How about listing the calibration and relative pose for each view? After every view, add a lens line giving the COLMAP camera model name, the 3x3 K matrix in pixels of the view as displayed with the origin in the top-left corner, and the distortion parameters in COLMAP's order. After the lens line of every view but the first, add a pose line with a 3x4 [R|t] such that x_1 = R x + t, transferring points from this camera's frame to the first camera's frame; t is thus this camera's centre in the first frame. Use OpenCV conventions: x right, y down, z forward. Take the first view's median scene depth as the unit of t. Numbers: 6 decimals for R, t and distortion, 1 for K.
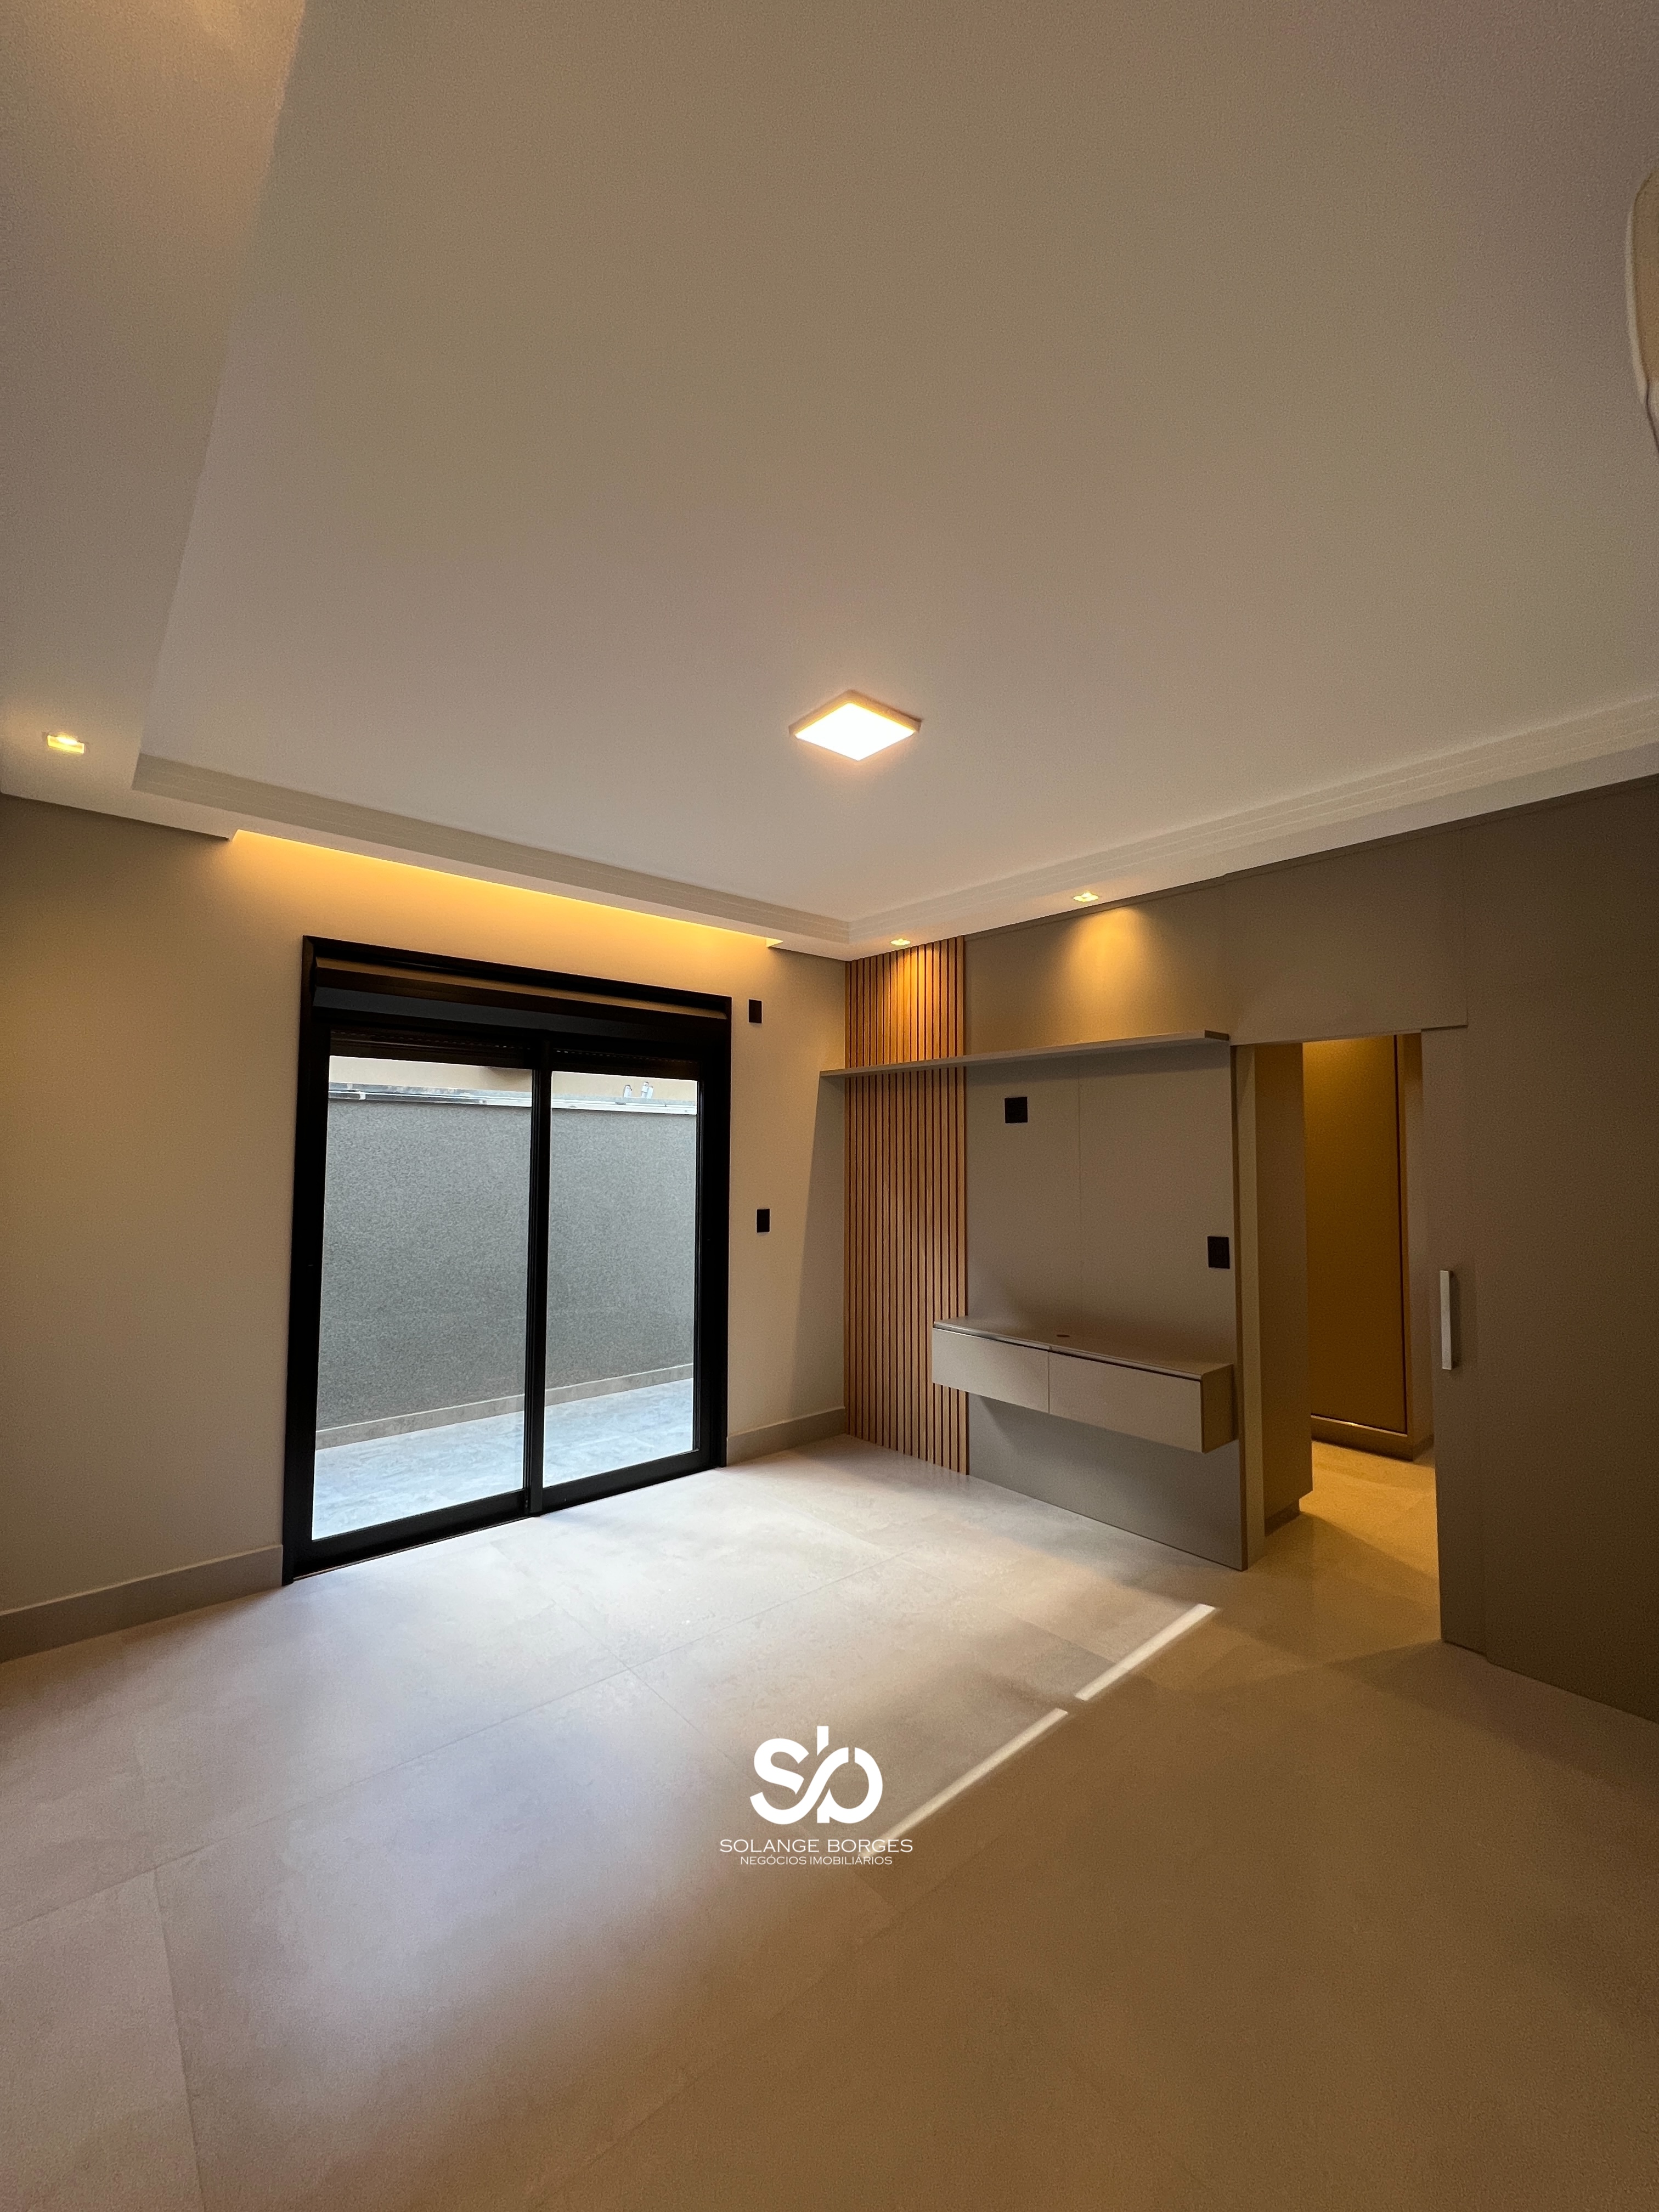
lens RADIAL K [[888.7, 0, 828.2], [0, 888.7, 1107.7], [0, 0, 1]] dist [-0.000956, -0.000128]
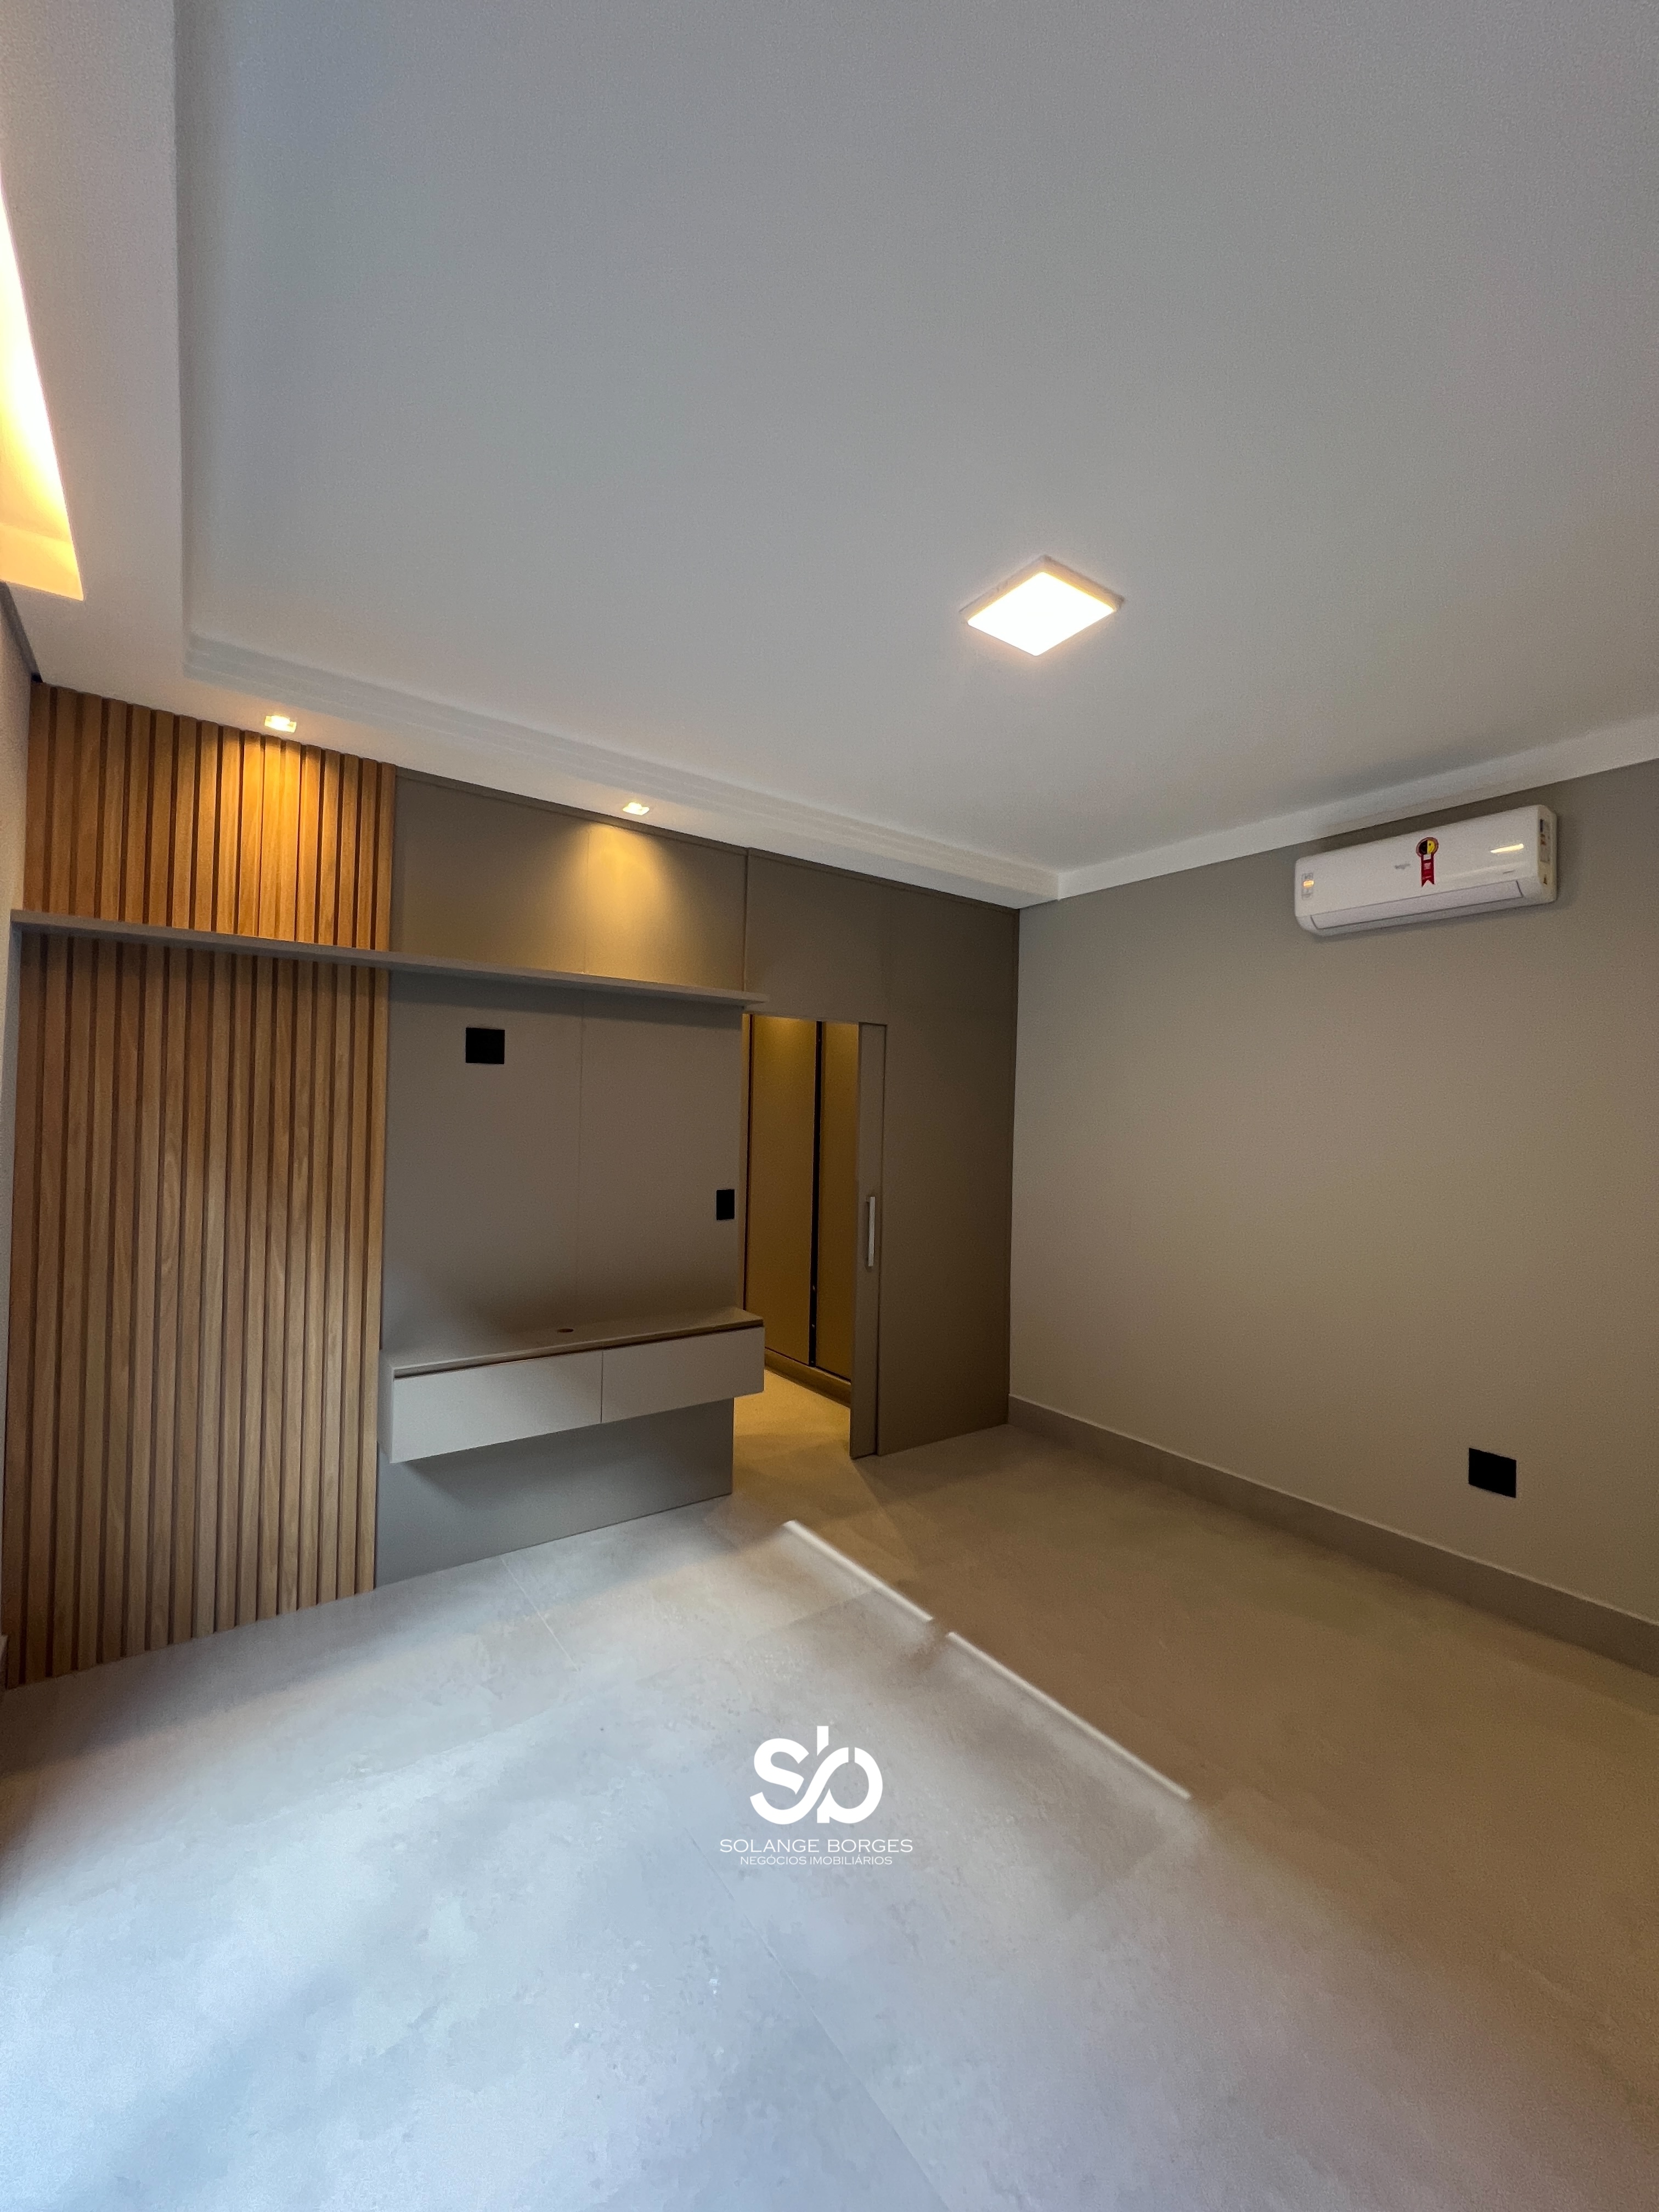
lens RADIAL K [[880.6, 0, 829.5], [0, 880.6, 1106.0], [0, 0, 1]] dist [-0.000353, -0.000204]
pose [[0.088148, 0.013108, 0.996021, -0.502777], [-0.074771, 0.997180, -0.006506, 0.037305], [-0.993297, -0.073900, 0.088879, 0.676735]]
